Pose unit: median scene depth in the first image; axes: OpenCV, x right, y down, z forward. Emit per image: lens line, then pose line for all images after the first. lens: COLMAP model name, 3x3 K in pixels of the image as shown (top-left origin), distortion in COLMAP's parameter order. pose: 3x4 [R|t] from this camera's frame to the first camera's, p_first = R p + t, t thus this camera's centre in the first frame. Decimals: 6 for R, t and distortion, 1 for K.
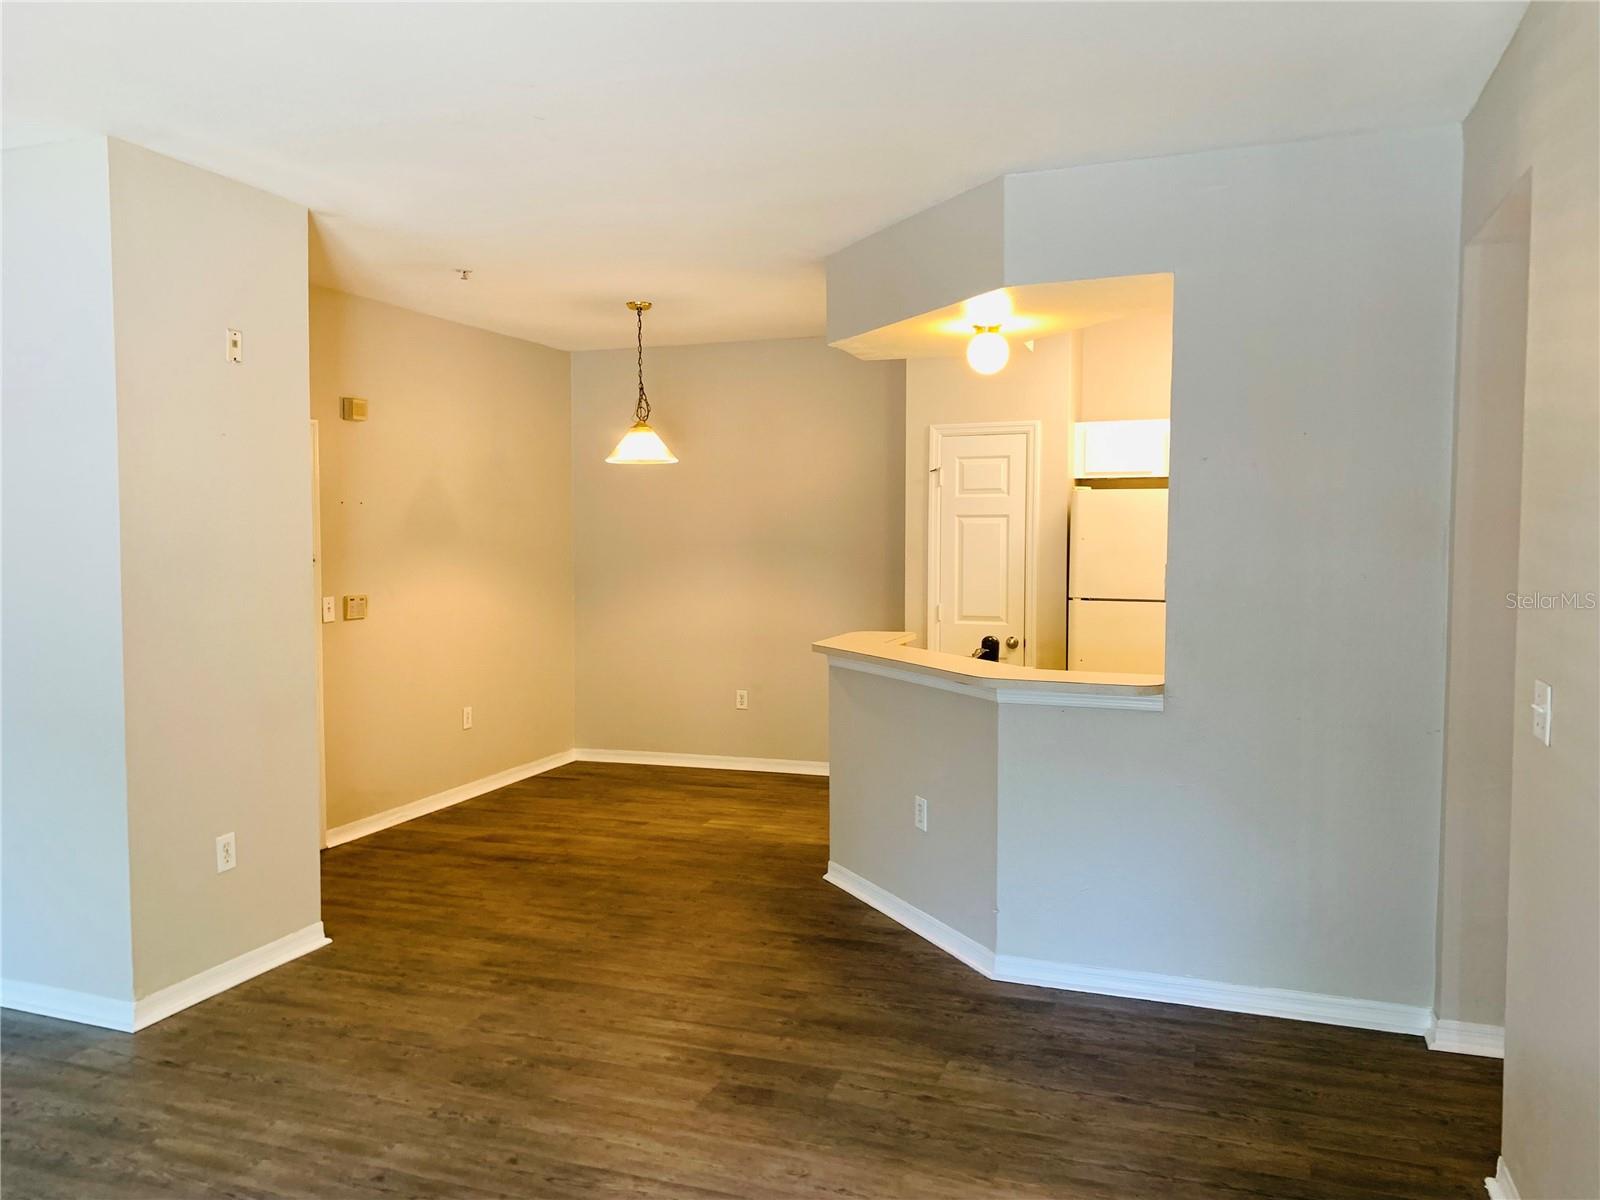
lens RADIAL K [[1219.2, 0, 800.0], [0, 1219.2, 600.0], [0, 0, 1]] dist [-0.010205, -0.006486]
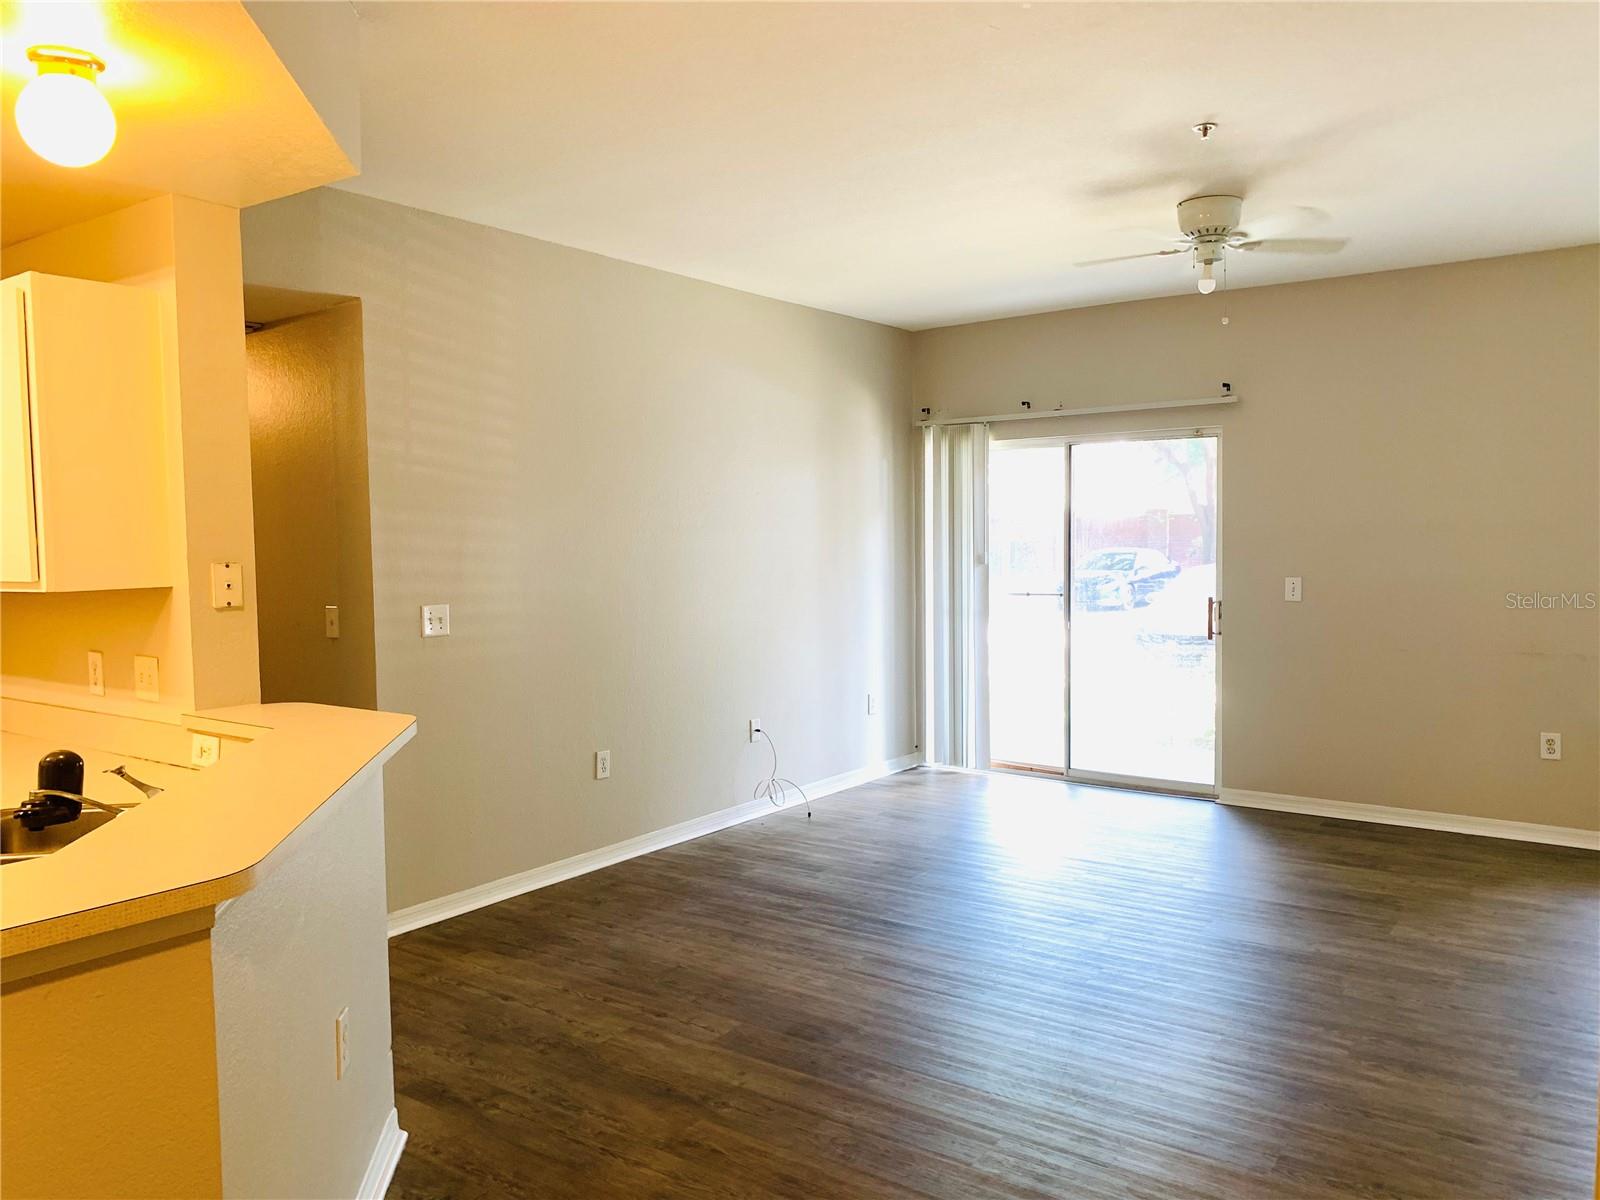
lens RADIAL K [[1219.2, 0, 799.9], [0, 1219.2, 600.0], [0, 0, 1]] dist [-0.010205, -0.006486]
pose [[-0.960193, 0.001967, 0.279331, -0.317884], [0.035153, 0.992876, 0.113846, -0.092853], [-0.277117, 0.119133, -0.953422, 1.873642]]
